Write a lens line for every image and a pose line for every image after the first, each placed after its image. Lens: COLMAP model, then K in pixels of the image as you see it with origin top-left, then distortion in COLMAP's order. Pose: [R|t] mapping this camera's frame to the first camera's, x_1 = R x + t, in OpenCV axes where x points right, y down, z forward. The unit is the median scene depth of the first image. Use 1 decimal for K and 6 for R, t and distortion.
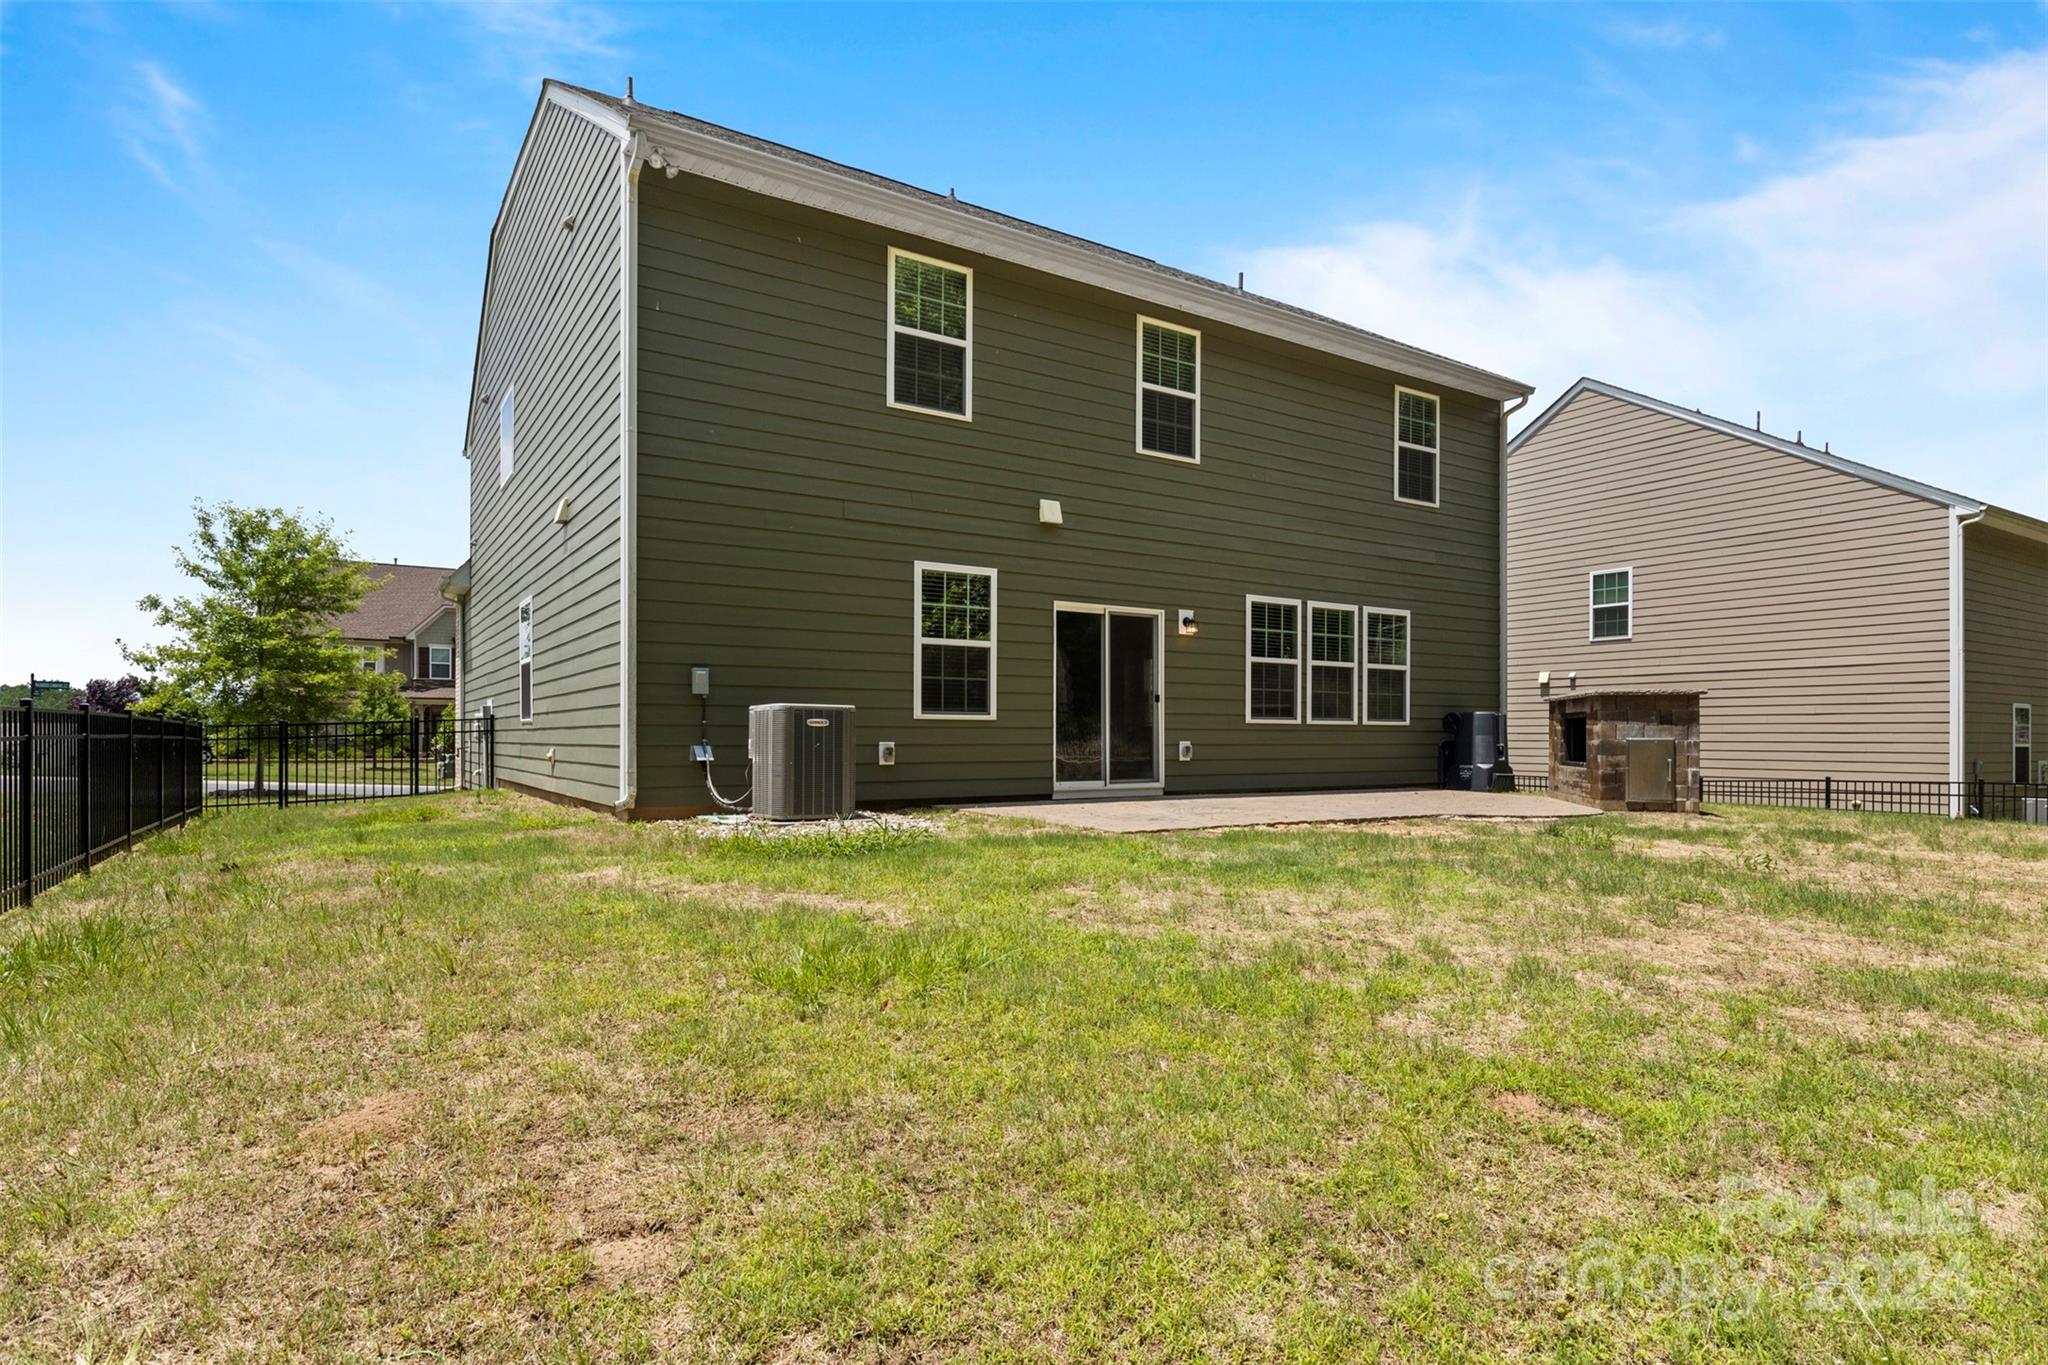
lens RADIAL K [[1117.4, 0, 1146.2], [0, 1117.4, 744.1], [0, 0, 1]] dist [0.003086, 0.000543]
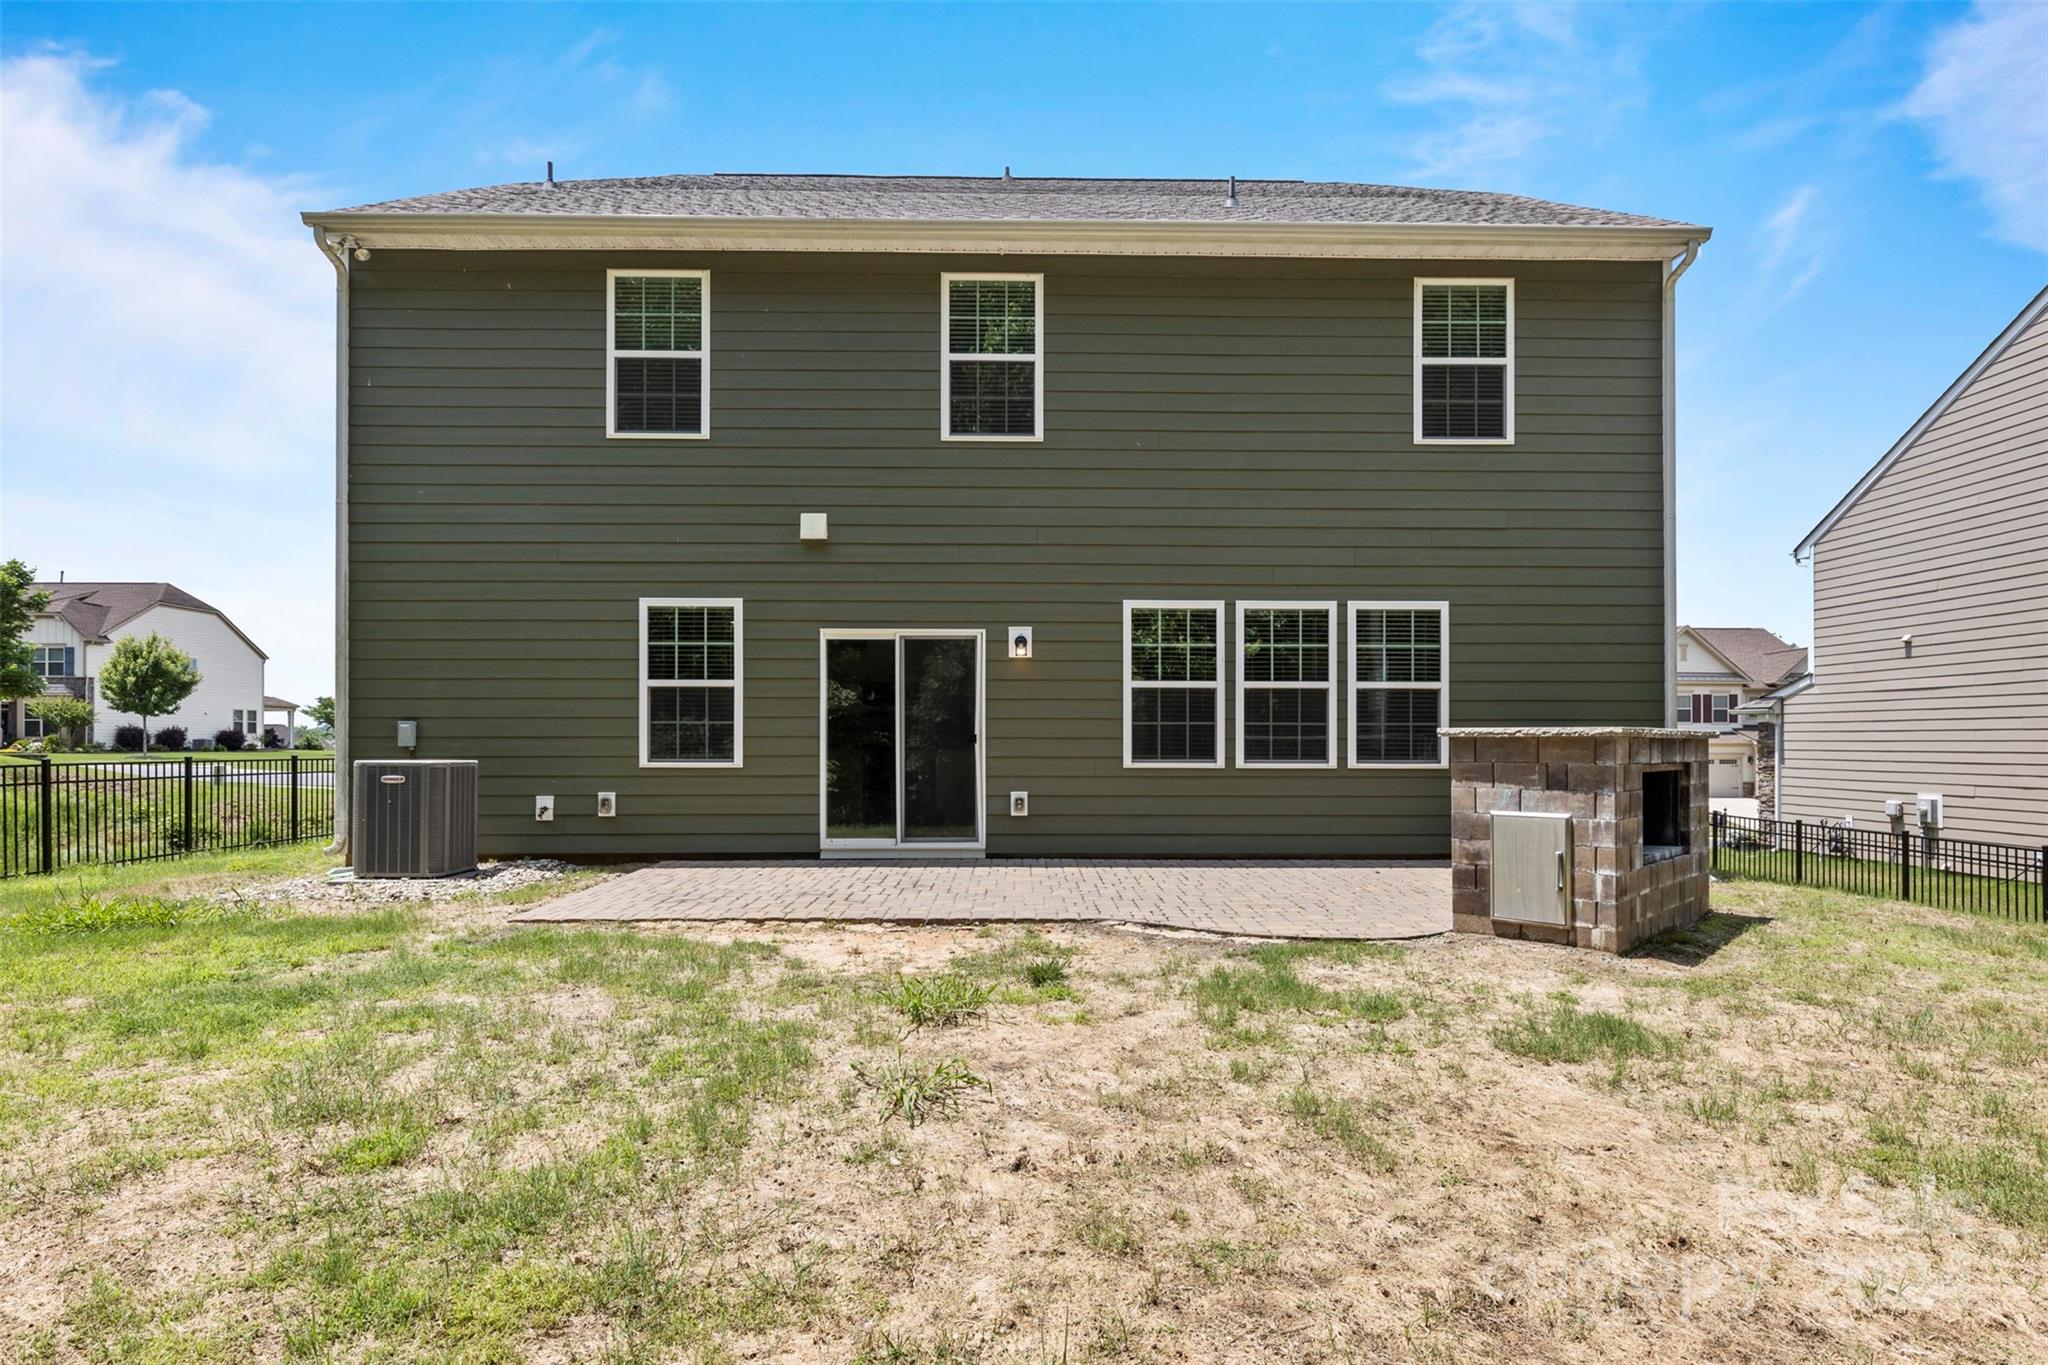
lens RADIAL K [[1107.5, 0, 1022.3], [0, 1107.5, 786.5], [0, 0, 1]] dist [0.001341, -0.000869]
pose [[0.822993, -0.001355, -0.568050, 0.454259], [-0.002453, 0.999979, -0.005938, -0.001401], [0.568047, 0.006280, 0.822972, 0.328166]]
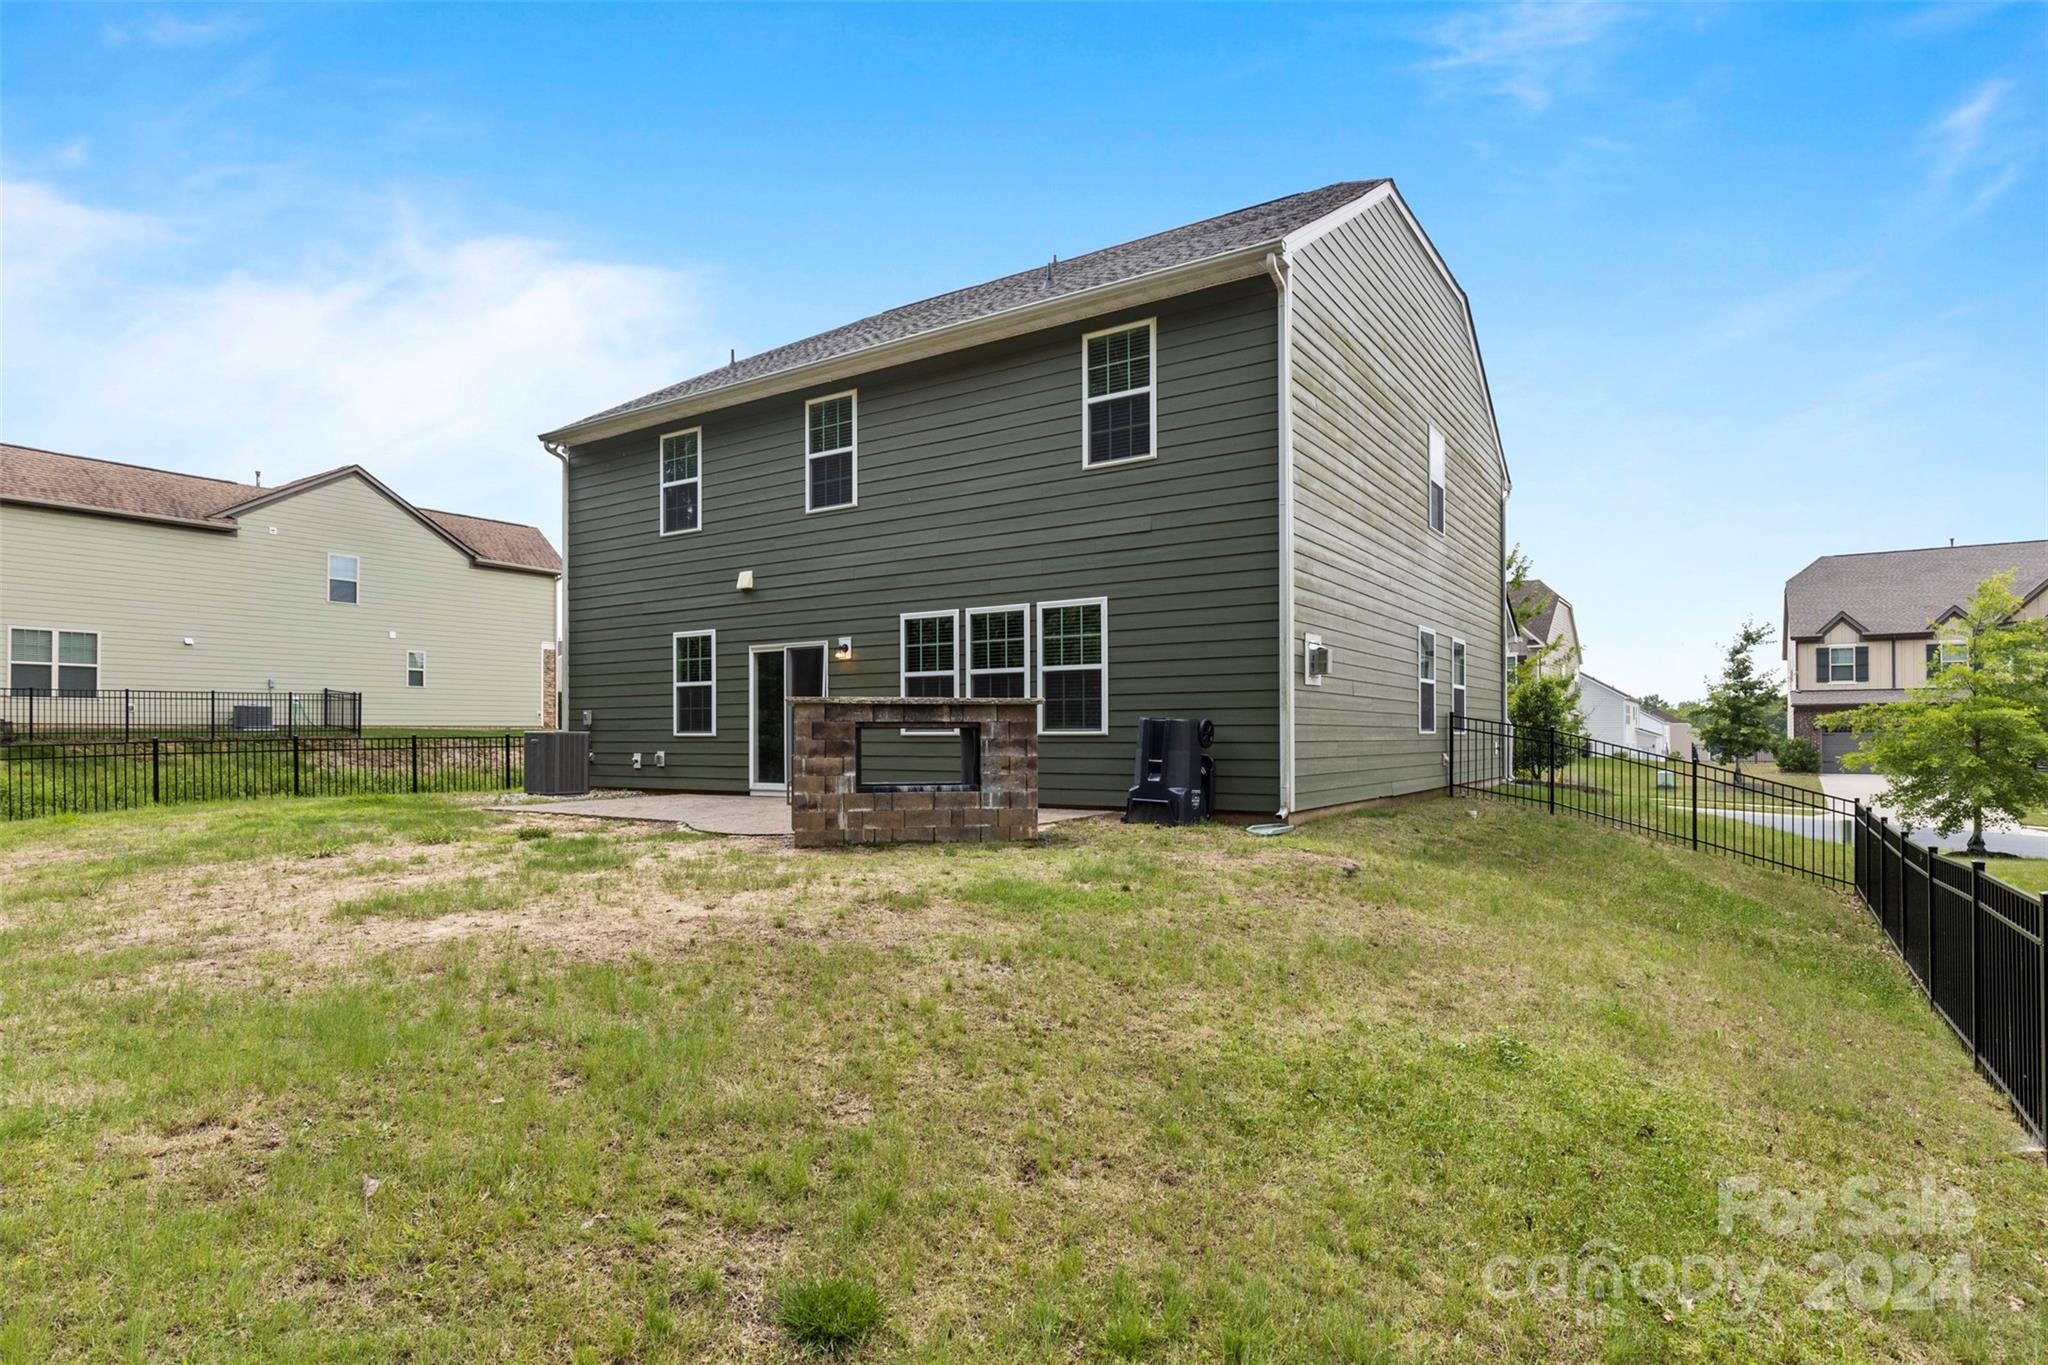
lens RADIAL K [[1117.4, 0, 1146.2], [0, 1117.4, 744.1], [0, 0, 1]] dist [0.003086, 0.000543]
pose [[0.372022, -0.007137, -0.928197, 1.128747], [-0.012447, 0.999842, -0.012676, -0.000502], [0.928141, 0.016269, 0.371874, 0.807324]]
